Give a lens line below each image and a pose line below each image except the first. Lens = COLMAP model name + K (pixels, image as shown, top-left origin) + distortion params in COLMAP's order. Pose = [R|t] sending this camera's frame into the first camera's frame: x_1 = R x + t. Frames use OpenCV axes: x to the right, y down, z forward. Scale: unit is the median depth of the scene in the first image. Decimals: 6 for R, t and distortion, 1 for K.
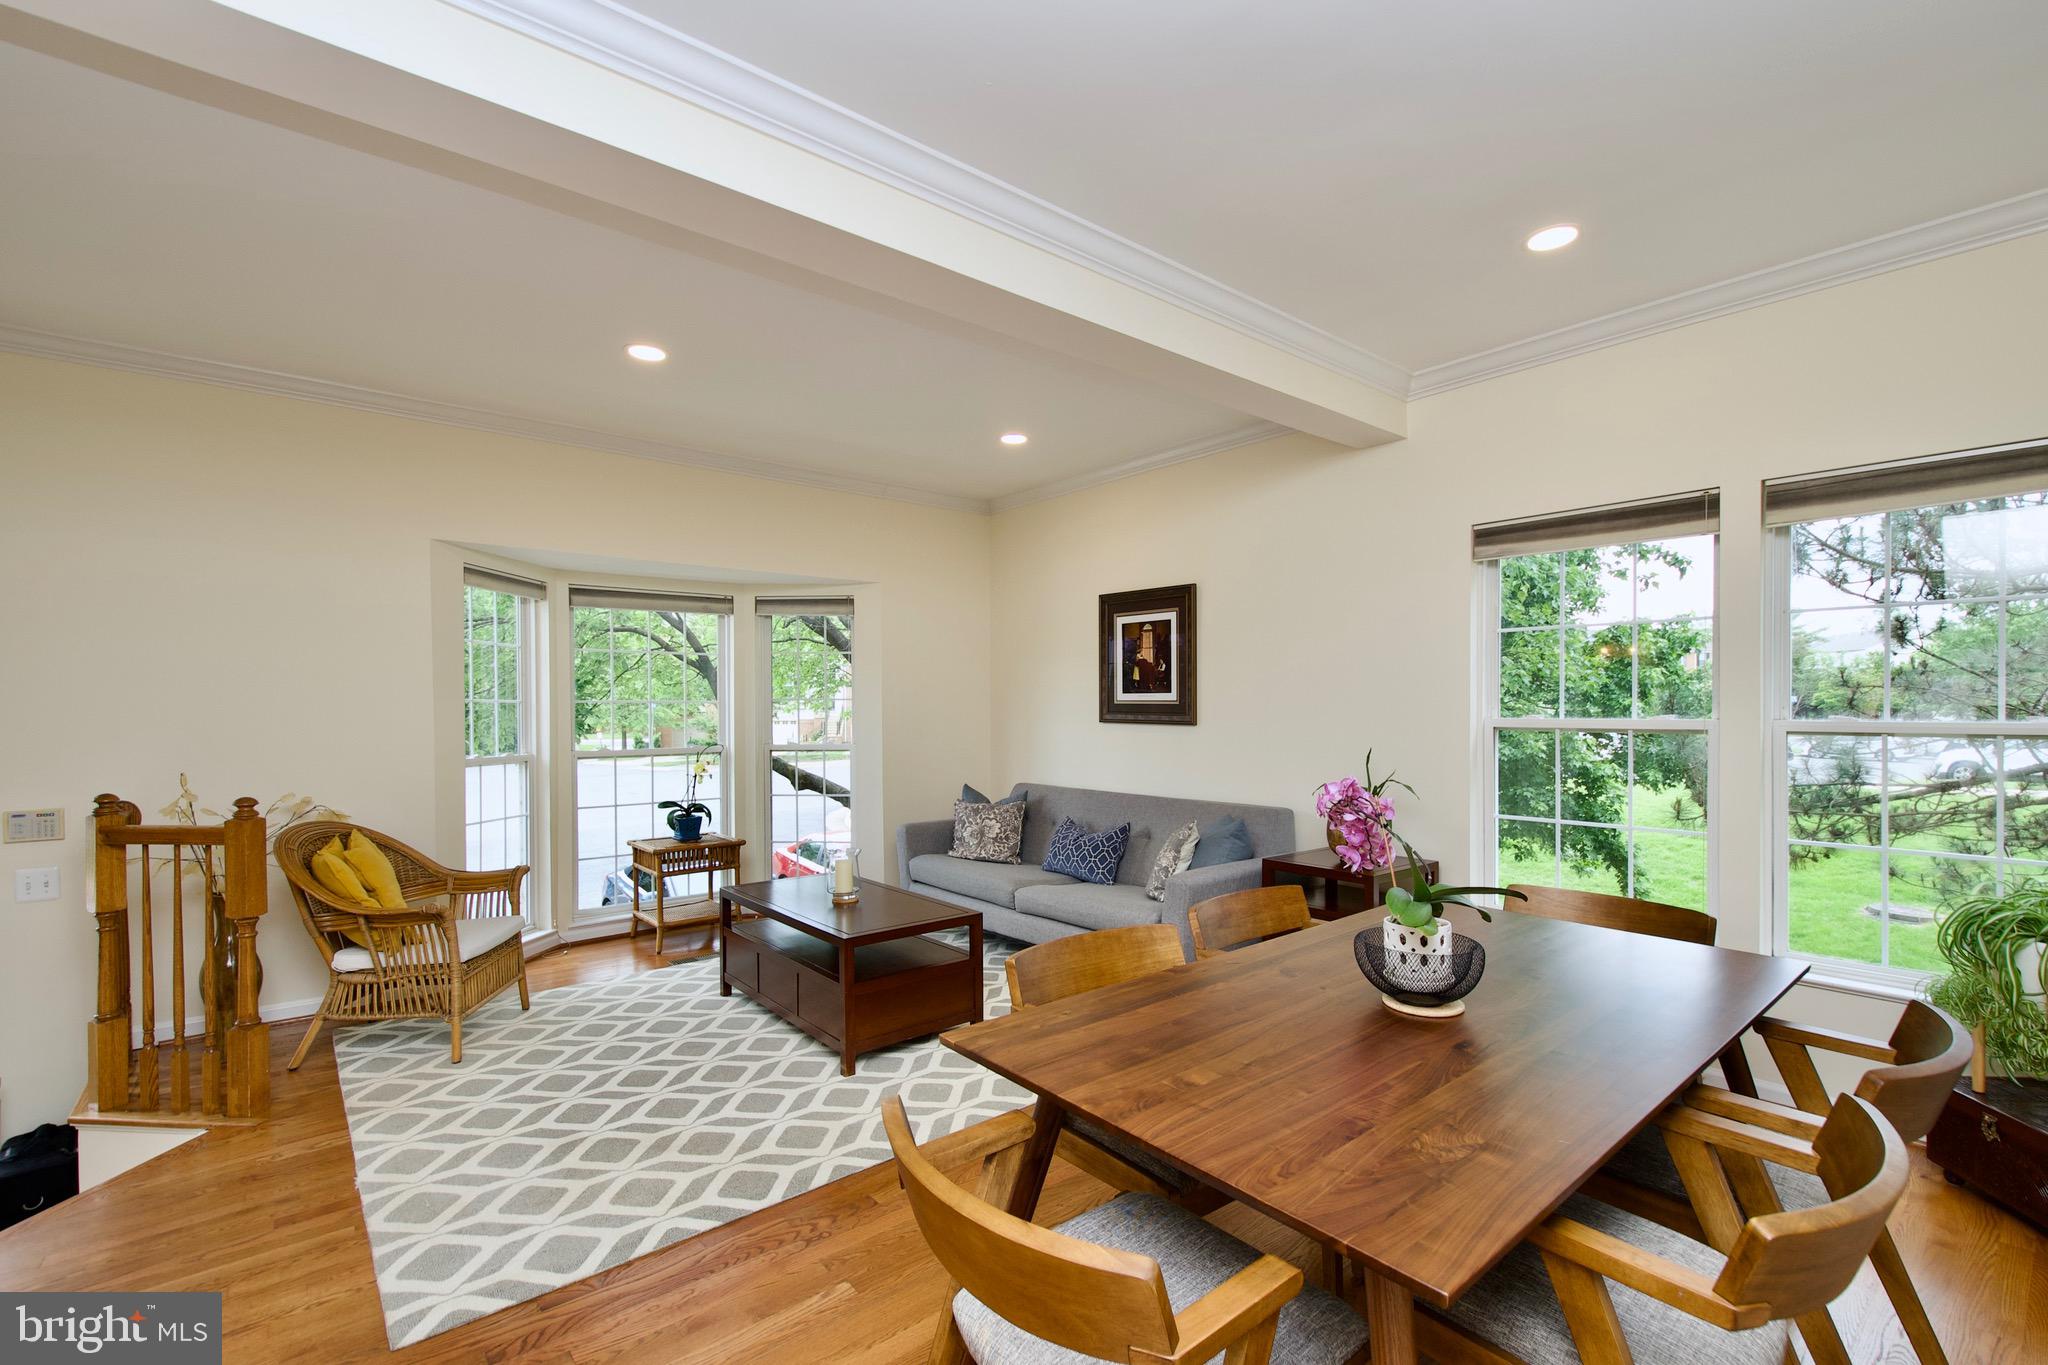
lens RADIAL K [[914.1, 0, 1035.0], [0, 914.1, 707.7], [0, 0, 1]] dist [0.012762, -0.006096]
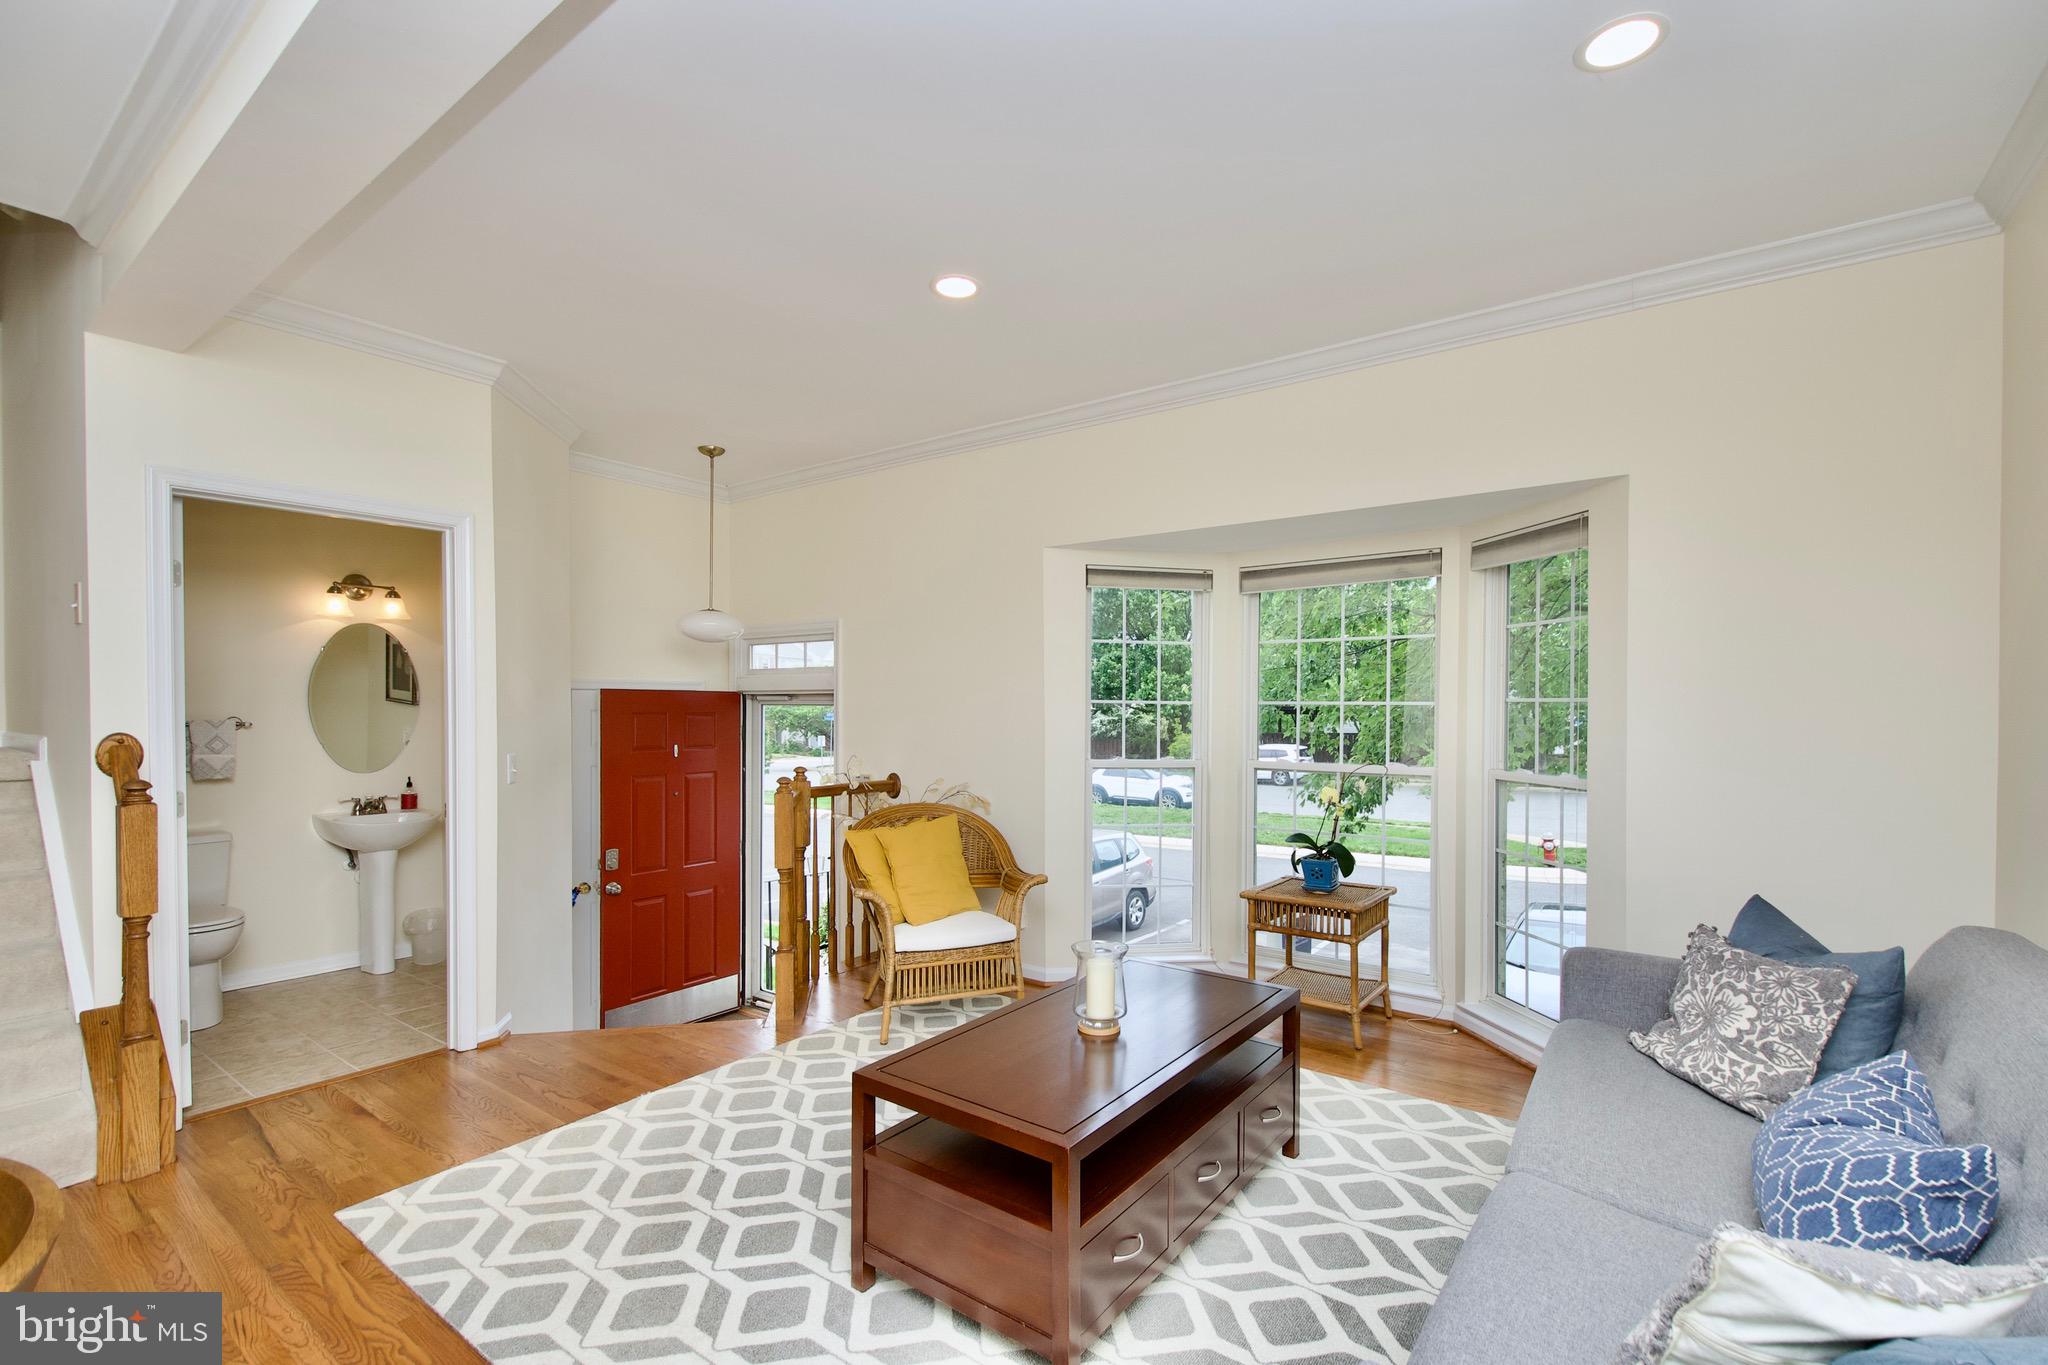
lens RADIAL K [[914.1, 0, 1036.8], [0, 914.1, 715.5], [0, 0, 1]] dist [0.012762, -0.006096]
pose [[0.243760, 0.015248, -0.969716, 0.288247], [-0.009589, 0.999865, 0.013311, -0.004653], [0.969788, 0.006054, 0.243874, 0.625556]]
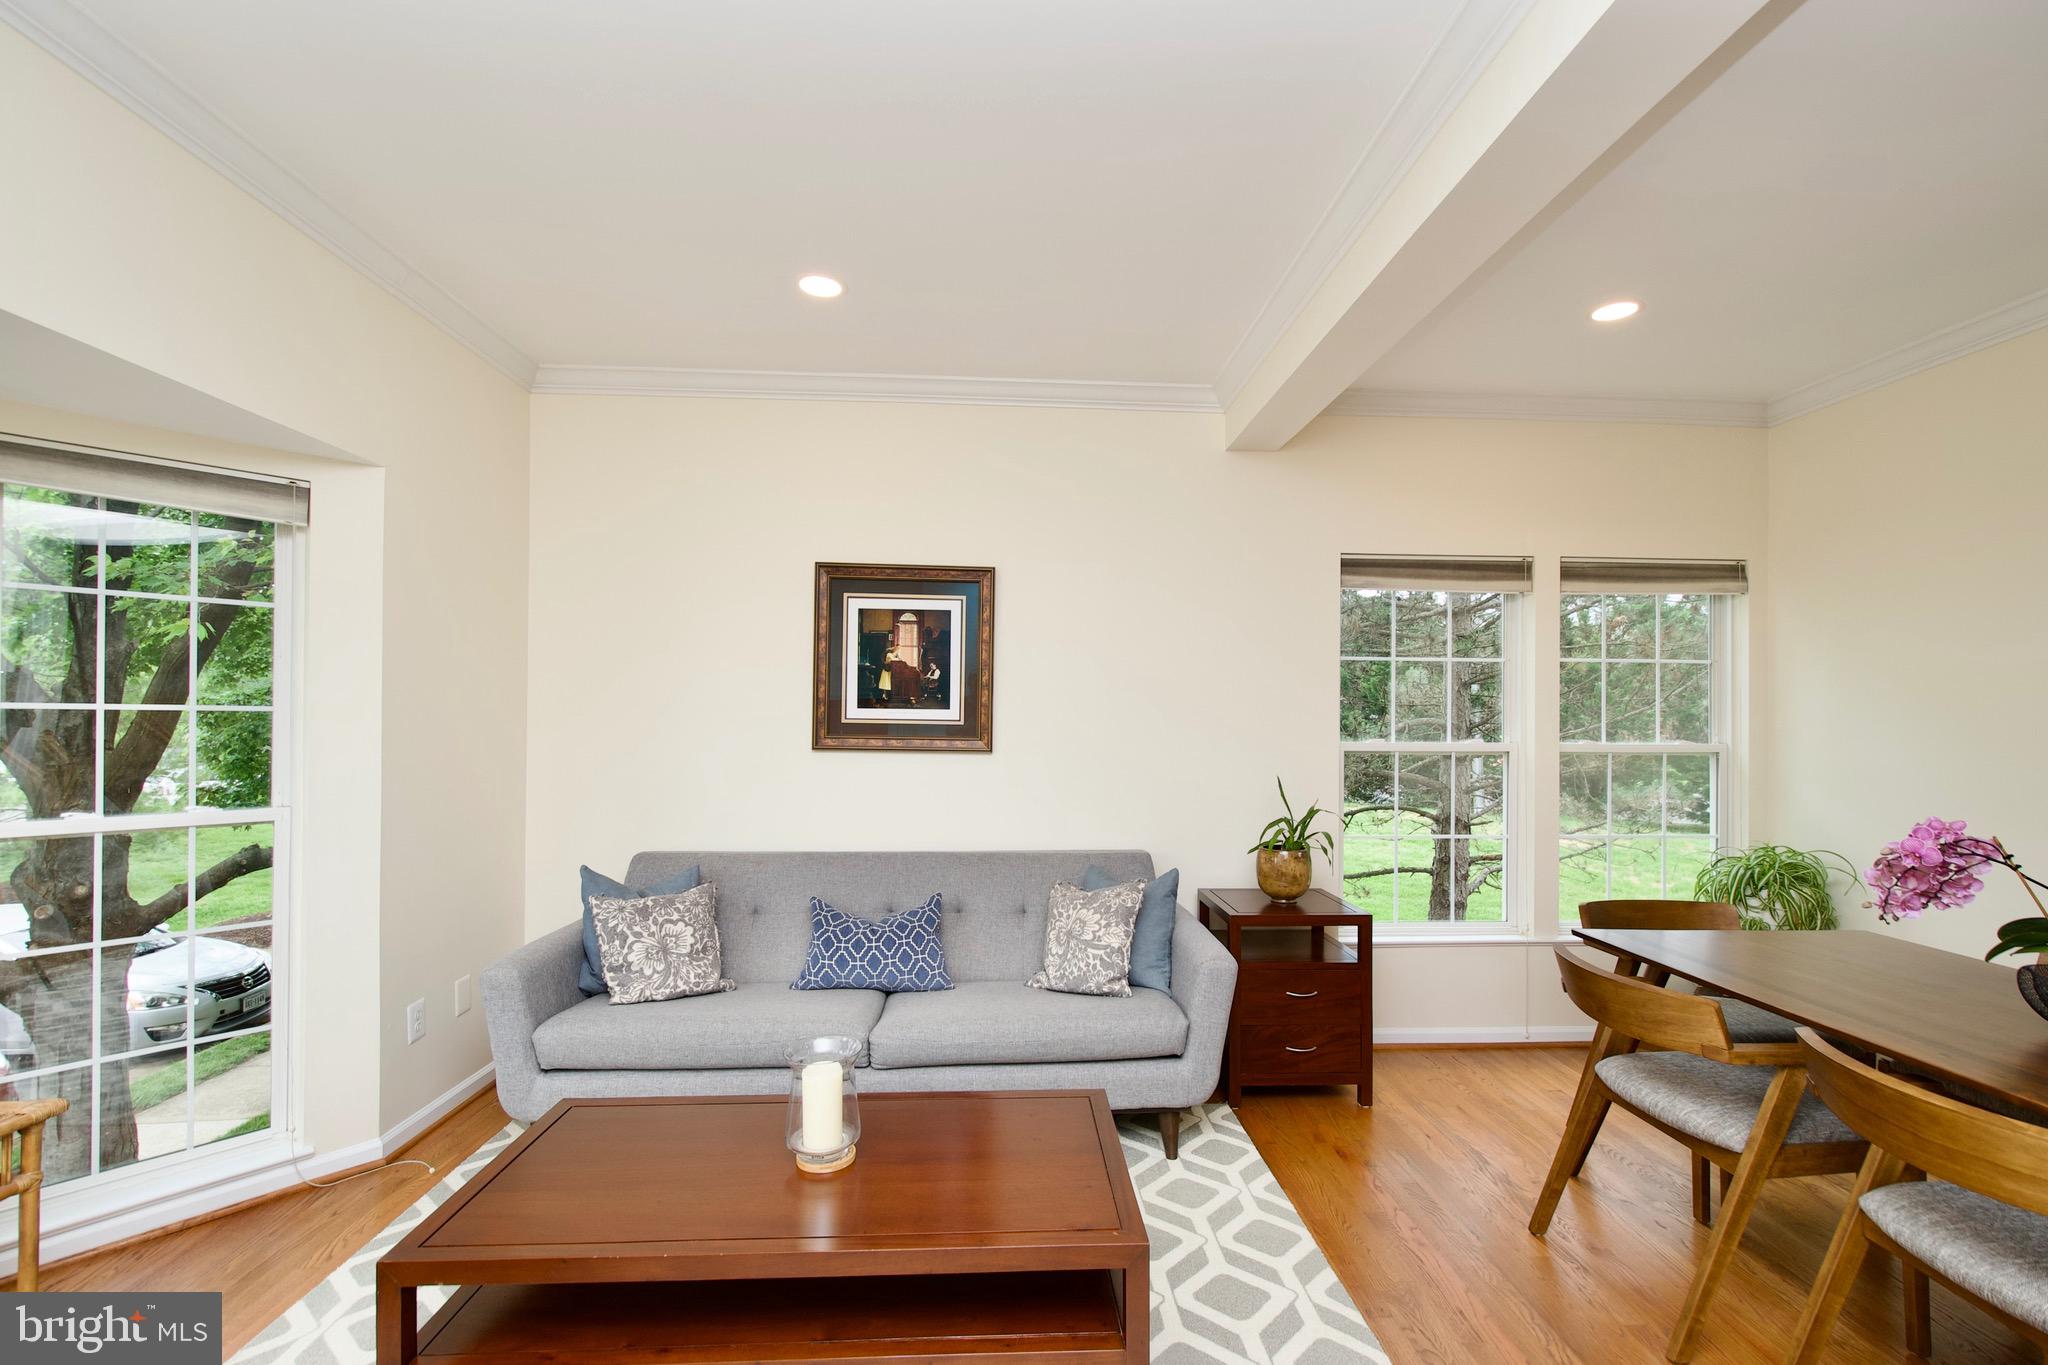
lens RADIAL K [[914.1, 0, 1048.1], [0, 914.1, 715.5], [0, 0, 1]] dist [0.012762, -0.006096]
pose [[0.583941, 0.016049, 0.811638, -0.401538], [-0.006399, 0.999864, -0.015168, -0.000391], [-0.811771, 0.003664, 0.583964, 0.499108]]
